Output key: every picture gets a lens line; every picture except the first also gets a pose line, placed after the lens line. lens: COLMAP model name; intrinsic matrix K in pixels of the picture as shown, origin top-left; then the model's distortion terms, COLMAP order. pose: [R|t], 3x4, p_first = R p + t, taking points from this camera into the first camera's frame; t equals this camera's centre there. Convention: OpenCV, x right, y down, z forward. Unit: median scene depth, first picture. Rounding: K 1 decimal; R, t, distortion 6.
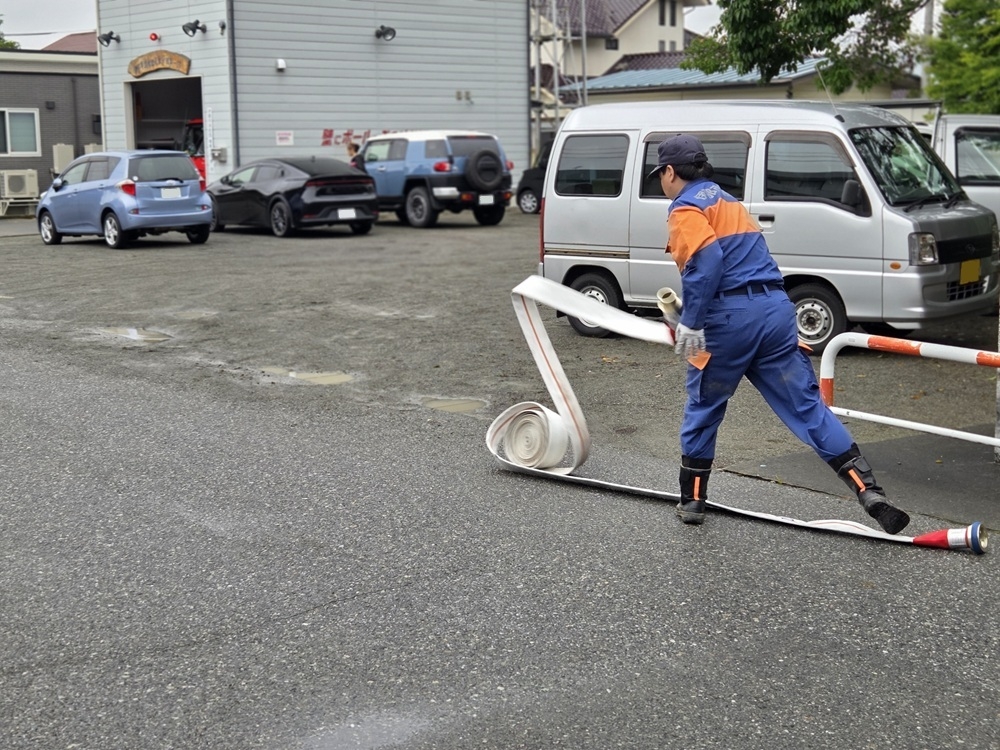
lens RADIAL K [[1537.2, 0, 451.7], [0, 1537.2, 375.3], [0, 0, 1]] dist [0.059471, 0.065178]
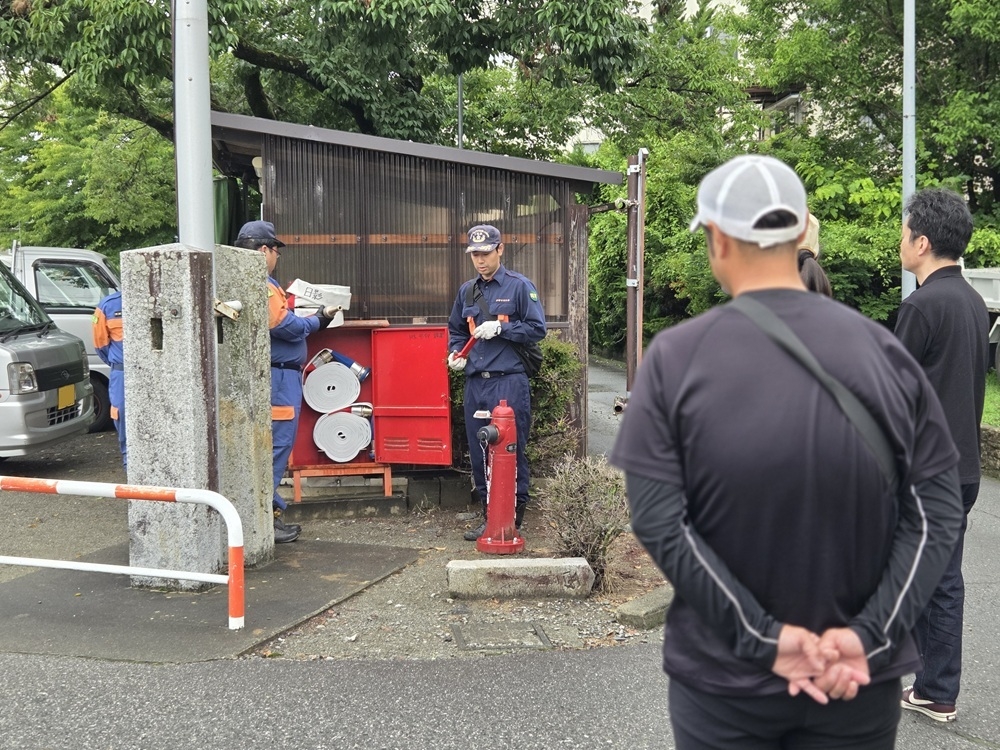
lens RADIAL K [[1400.7, 0, 500.0], [0, 1400.7, 375.0], [0, 0, 1]] dist [0.079423, 0.022723]
pose [[0.794051, -0.045726, 0.606128, -0.005908], [0.088393, 0.995253, -0.040716, -0.007549], [-0.601389, 0.085908, 0.794324, 0.026647]]
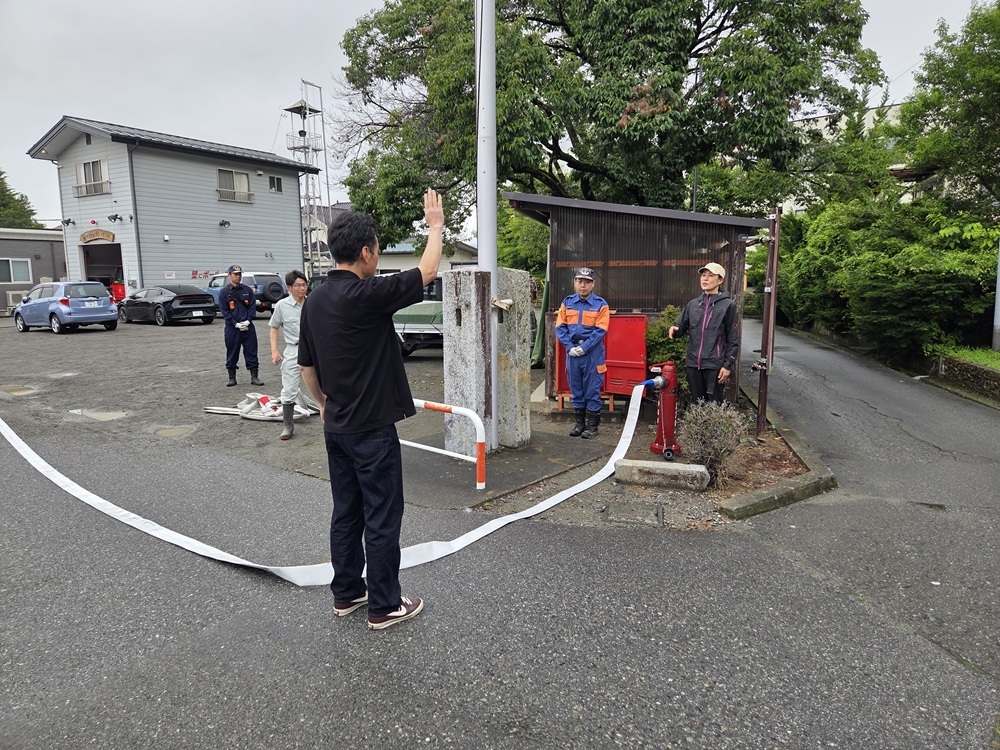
lens RADIAL K [[672.0, 0, 492.5], [0, 672.0, 371.1], [0, 0, 1]] dist [0.059473, -0.045942]
pose [[0.960837, -0.034162, 0.275001, 0.054163], [0.037036, 0.999300, -0.005266, -0.012271], [-0.274628, 0.015245, 0.961430, 0.055482]]
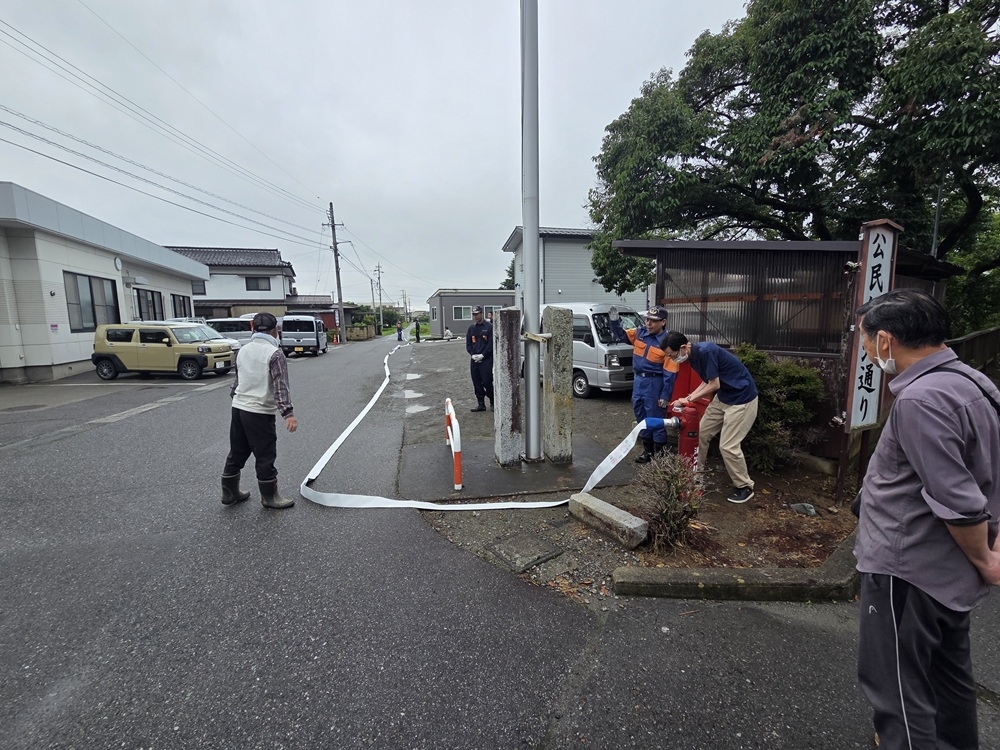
lens RADIAL K [[442.8, 0, 500.0], [0, 442.8, 375.0], [0, 0, 1]] dist [-0.002495, 0.000256]
pose [[0.919836, 0.047785, -0.389382, 0.185289], [-0.051570, 0.998669, 0.000733, -0.021127], [0.388899, 0.019406, 0.921076, 0.109147]]
